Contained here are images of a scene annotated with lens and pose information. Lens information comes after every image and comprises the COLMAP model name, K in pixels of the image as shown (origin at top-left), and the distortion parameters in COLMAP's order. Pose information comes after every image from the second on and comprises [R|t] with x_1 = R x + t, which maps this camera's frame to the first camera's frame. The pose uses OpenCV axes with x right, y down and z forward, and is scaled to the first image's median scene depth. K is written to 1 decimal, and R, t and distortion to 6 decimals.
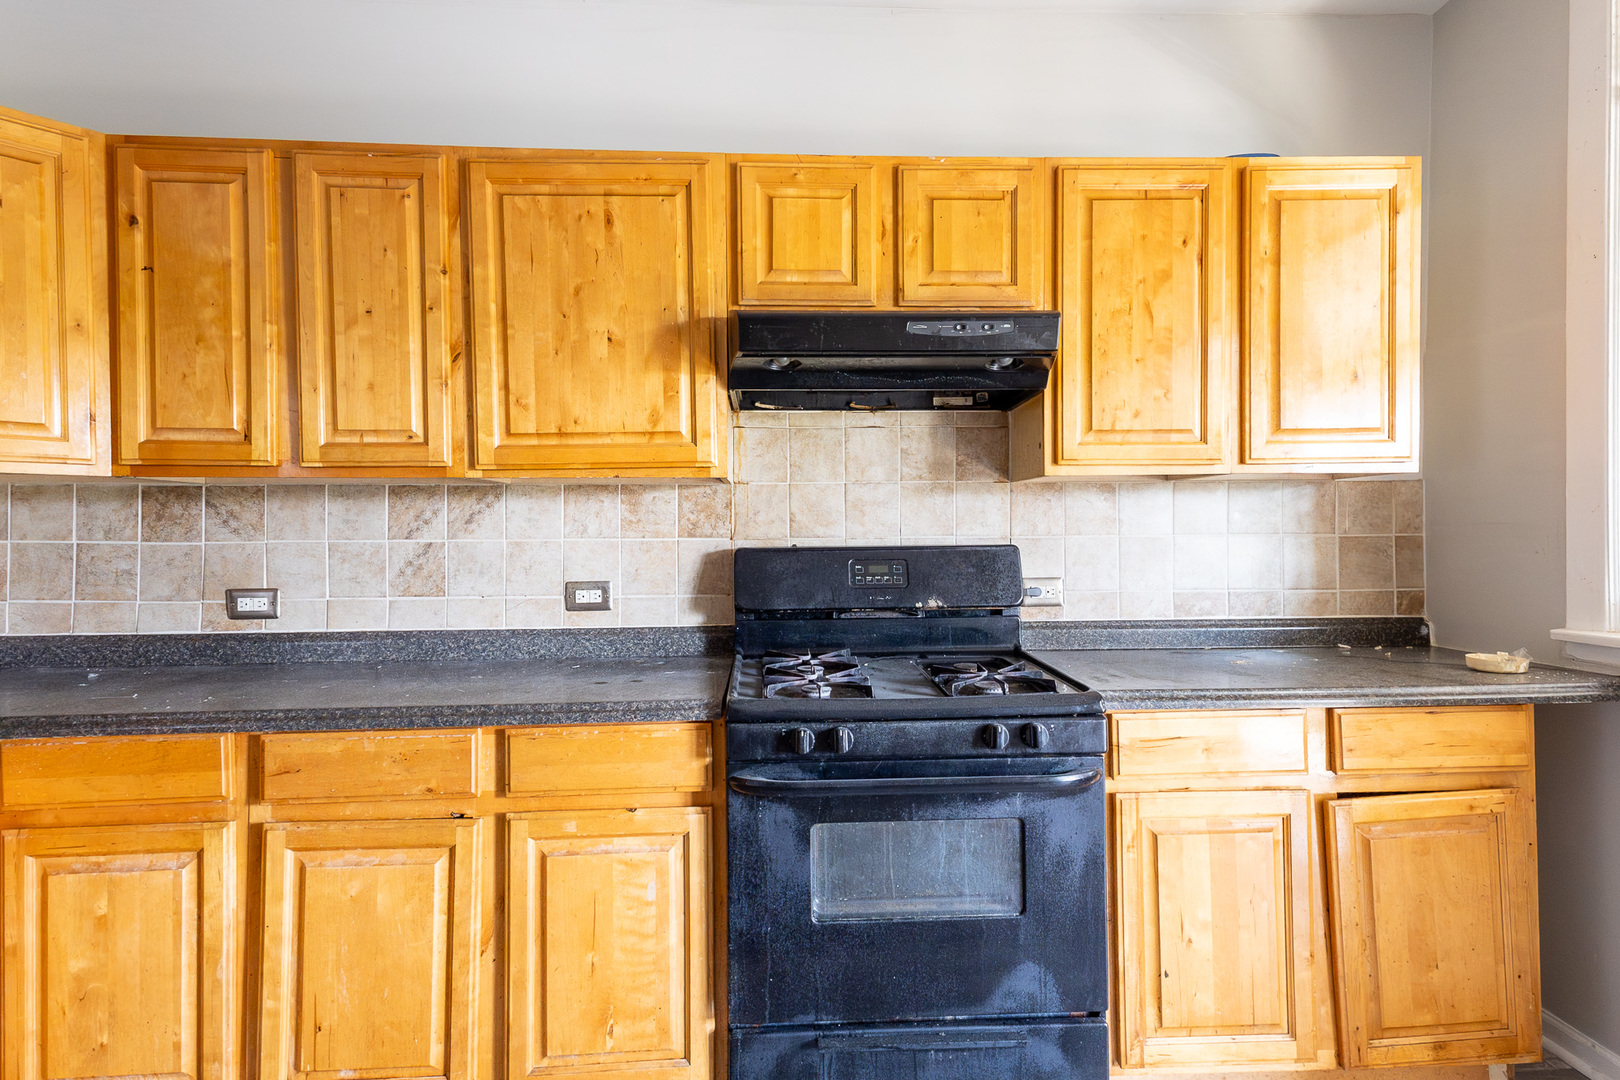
lens RADIAL K [[838.6, 0, 810.3], [0, 838.6, 539.9], [0, 0, 1]] dist [0.040590, -0.001112]
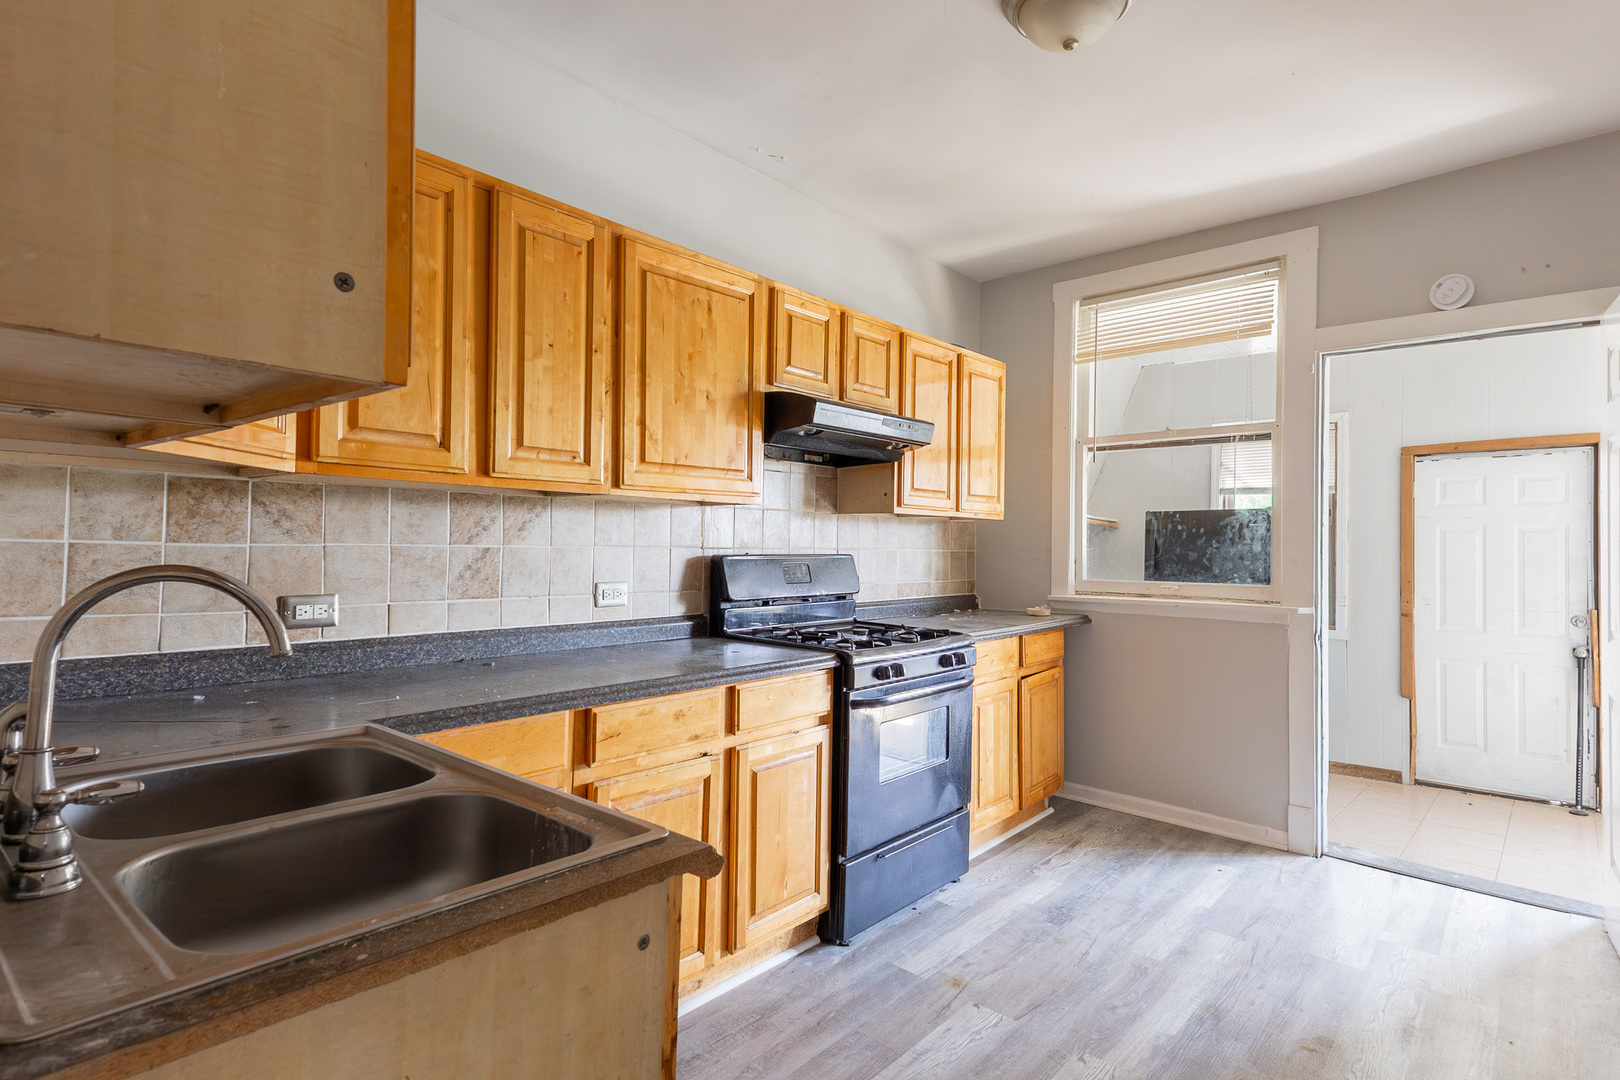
lens RADIAL K [[838.6, 0, 794.8], [0, 838.6, 540.6], [0, 0, 1]] dist [0.040590, -0.001112]
pose [[0.699378, 0.019837, 0.714477, -0.947273], [-0.012387, 0.999801, -0.015633, 0.006027], [-0.714645, 0.002083, 0.699485, -0.020106]]
